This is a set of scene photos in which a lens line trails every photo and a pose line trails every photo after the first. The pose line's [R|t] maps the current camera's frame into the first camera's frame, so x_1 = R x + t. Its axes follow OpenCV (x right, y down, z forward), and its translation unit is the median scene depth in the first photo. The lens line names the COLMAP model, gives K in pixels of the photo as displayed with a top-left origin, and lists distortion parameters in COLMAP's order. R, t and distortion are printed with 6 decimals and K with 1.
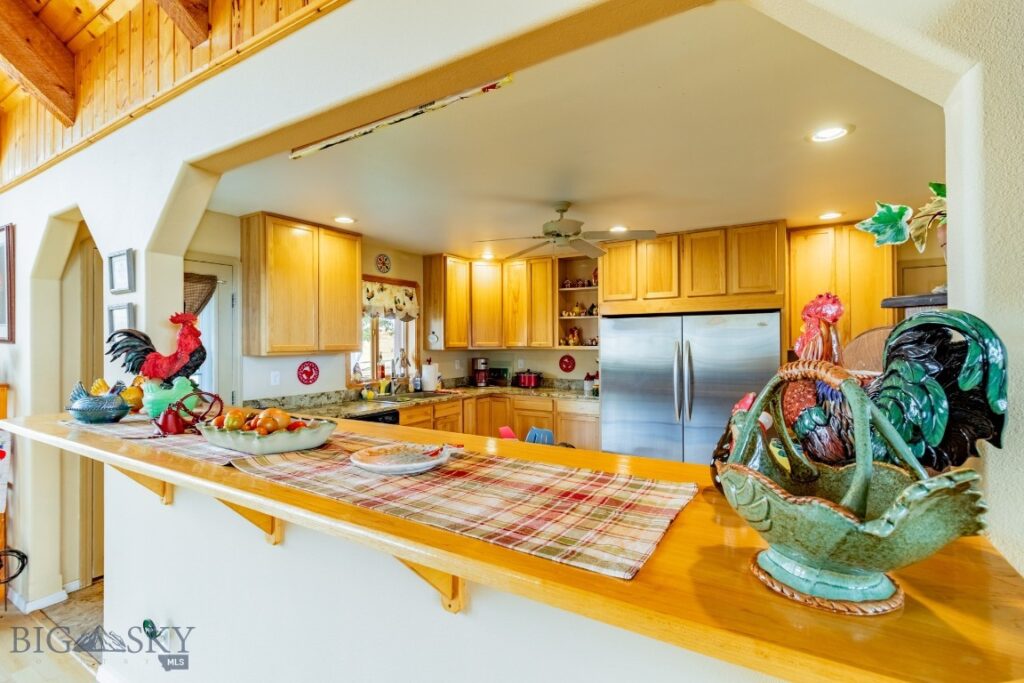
lens RADIAL K [[470.1, 0, 520.4], [0, 470.1, 336.3], [0, 0, 1]] dist [0.002015, 0.000797]
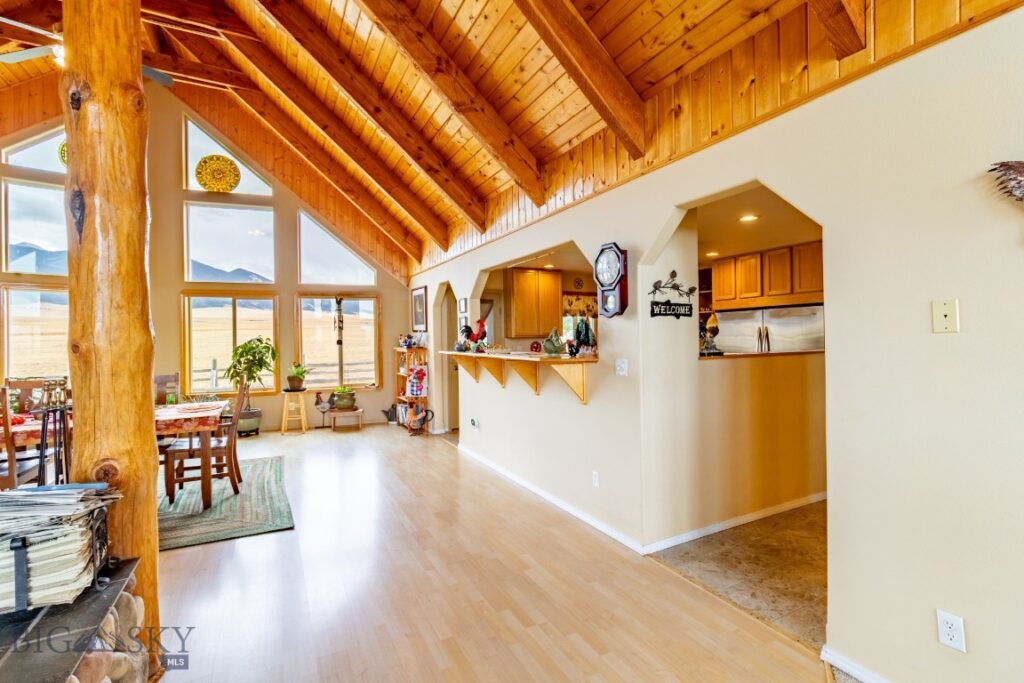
lens RADIAL K [[470.1, 0, 516.4], [0, 470.1, 339.5], [0, 0, 1]] dist [0.002015, 0.000797]
pose [[0.852037, -0.003359, -0.523470, 0.466227], [0.014476, 0.999748, 0.017147, 0.013193], [0.523281, -0.022188, 0.851871, -0.637989]]
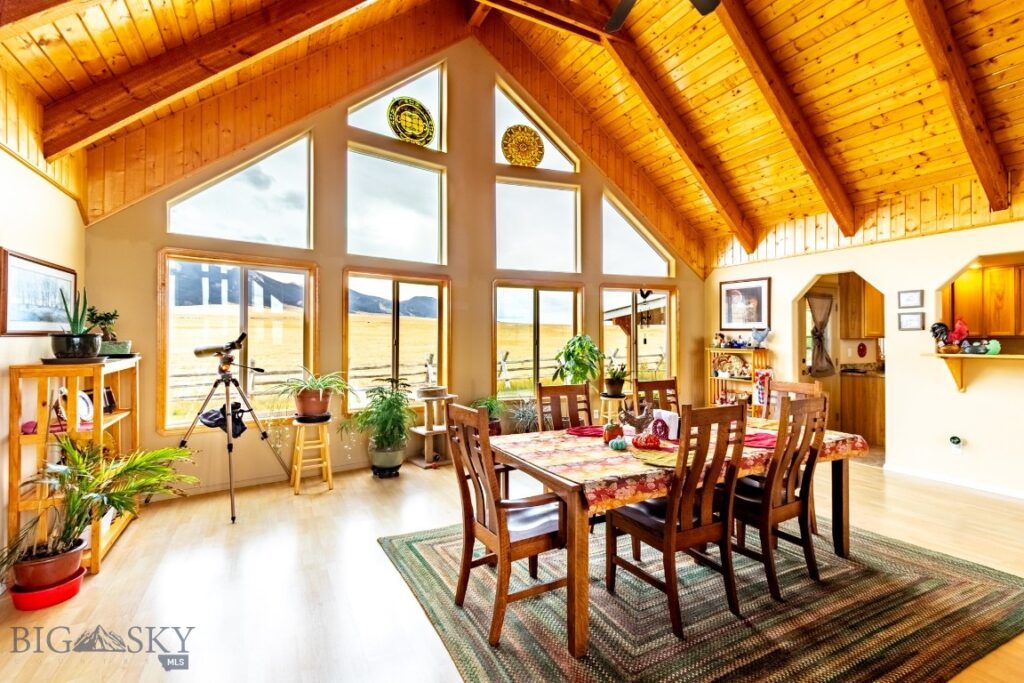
lens RADIAL K [[470.1, 0, 516.6], [0, 470.1, 337.6], [0, 0, 1]] dist [0.002015, 0.000797]
pose [[0.853955, 0.002016, -0.520343, -0.636471], [0.002189, 0.999970, 0.007466, 0.019528], [0.520342, -0.007515, 0.853925, -1.037809]]
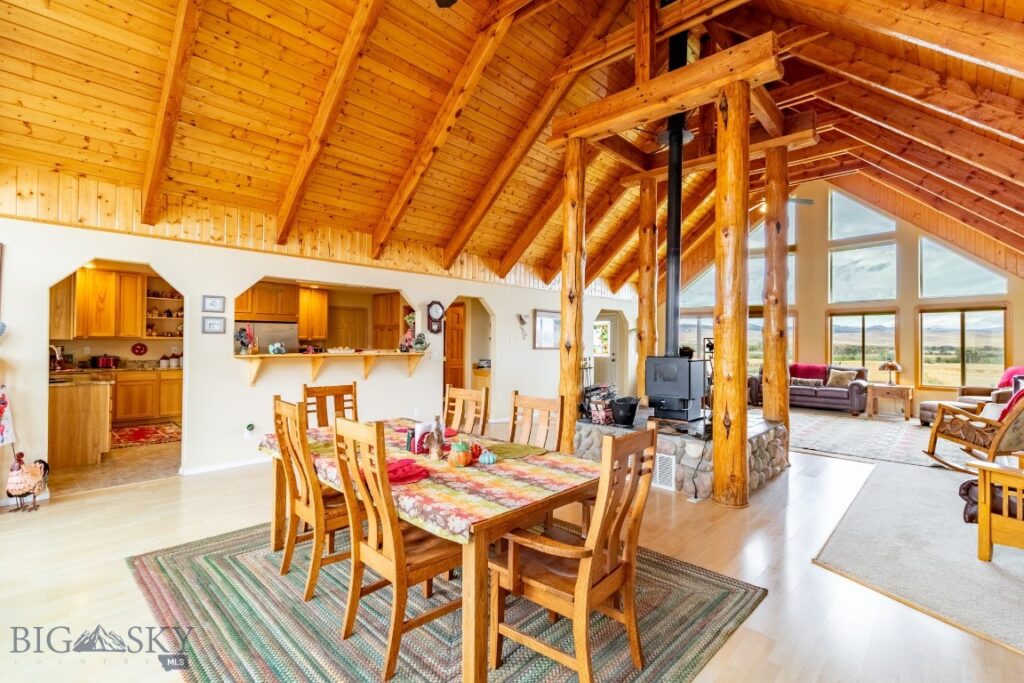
lens RADIAL K [[470.1, 0, 527.9], [0, 470.1, 337.6], [0, 0, 1]] dist [0.002015, 0.000797]
pose [[0.200197, 0.014814, 0.979644, -1.451118], [-0.020991, 0.999721, -0.010828, 0.019234], [-0.979531, -0.018396, 0.200452, -0.585573]]
